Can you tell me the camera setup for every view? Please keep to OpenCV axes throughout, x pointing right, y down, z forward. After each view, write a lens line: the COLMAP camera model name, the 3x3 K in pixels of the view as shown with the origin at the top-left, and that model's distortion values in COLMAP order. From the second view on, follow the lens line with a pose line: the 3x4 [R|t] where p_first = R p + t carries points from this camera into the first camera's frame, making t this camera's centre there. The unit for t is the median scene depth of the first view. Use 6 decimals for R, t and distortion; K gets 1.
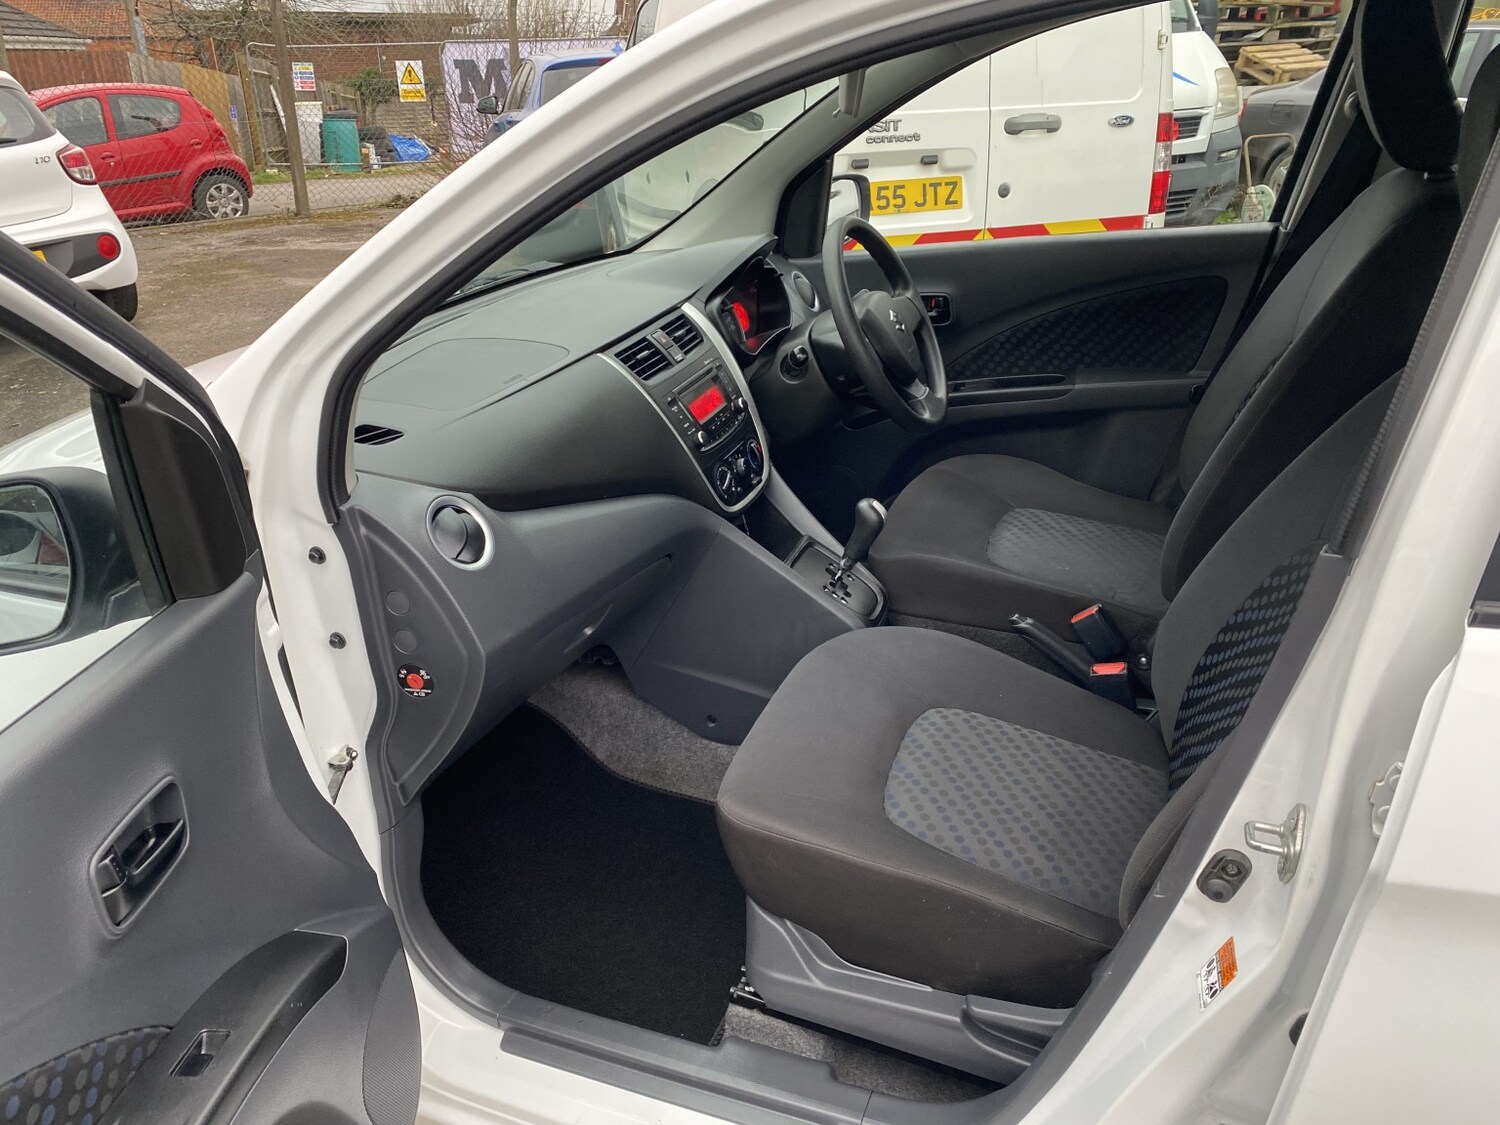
lens RADIAL K [[1160.9, 0, 740.6], [0, 1160.9, 551.0], [0, 0, 1]] dist [0.051711, -0.049105]
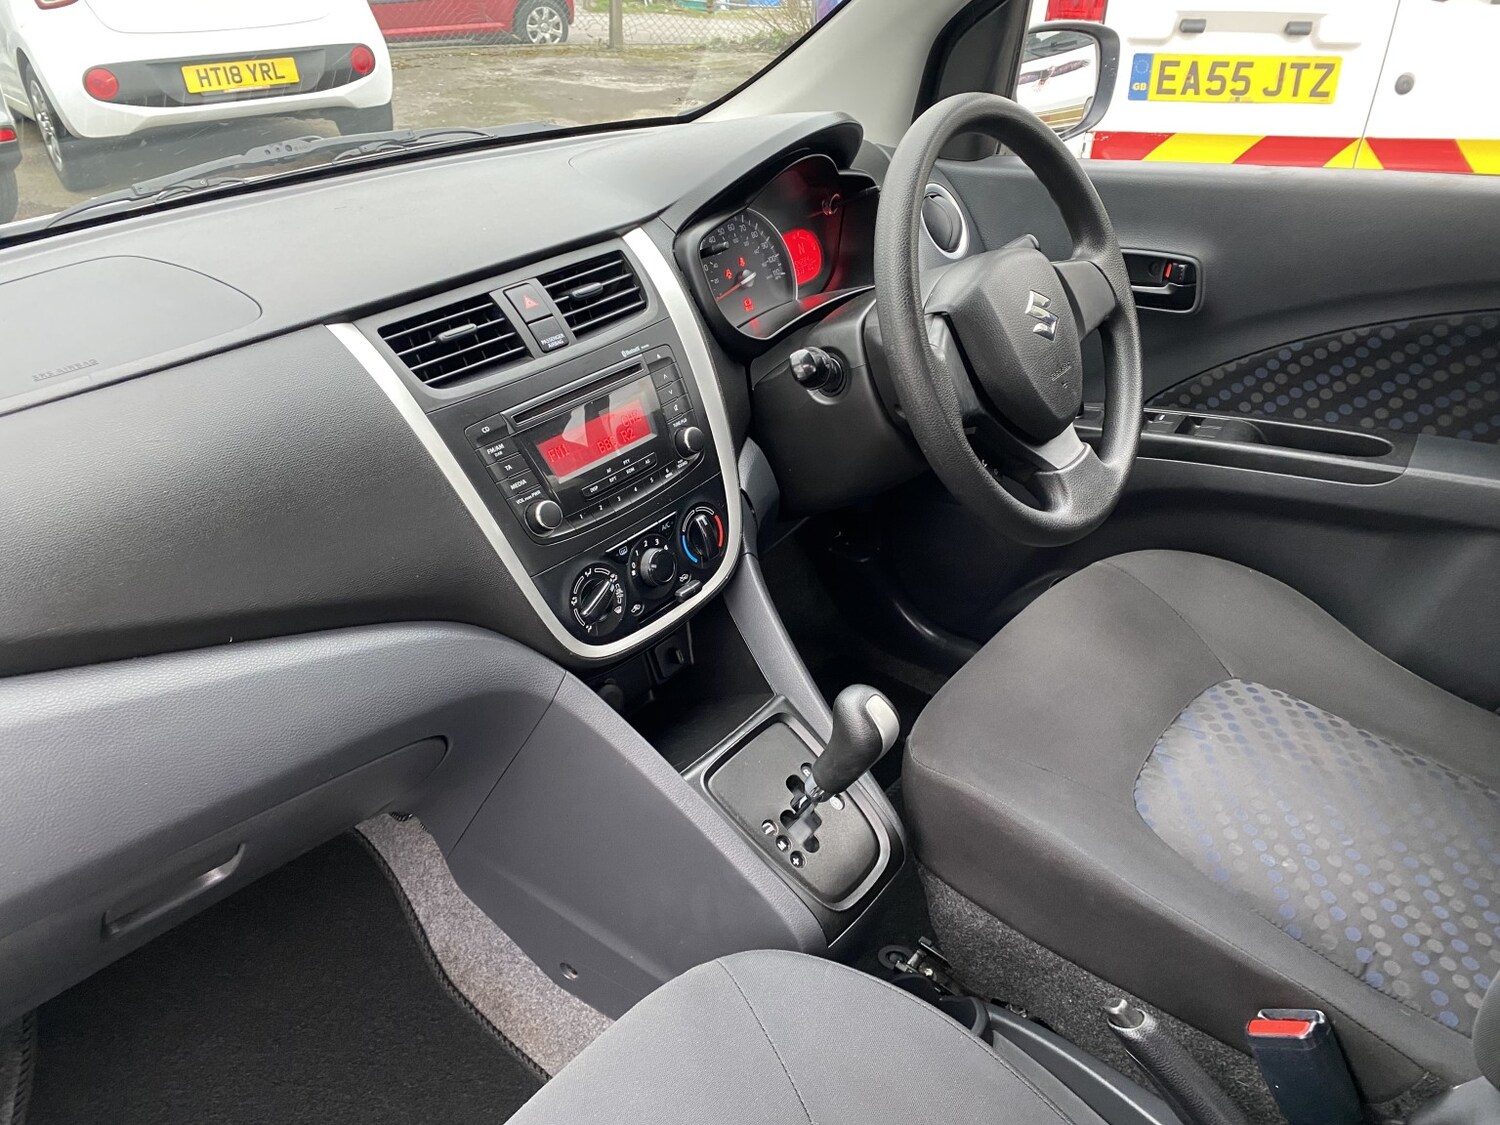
lens RADIAL K [[1157.8, 0, 750.0], [0, 1157.8, 562.5], [0, 0, 1]] dist [0.037901, -0.037612]
pose [[0.954846, 0.188673, -0.229503, 0.130947], [-0.160864, 0.977764, 0.134539, -0.121729], [0.249783, -0.091545, 0.963965, 0.409777]]
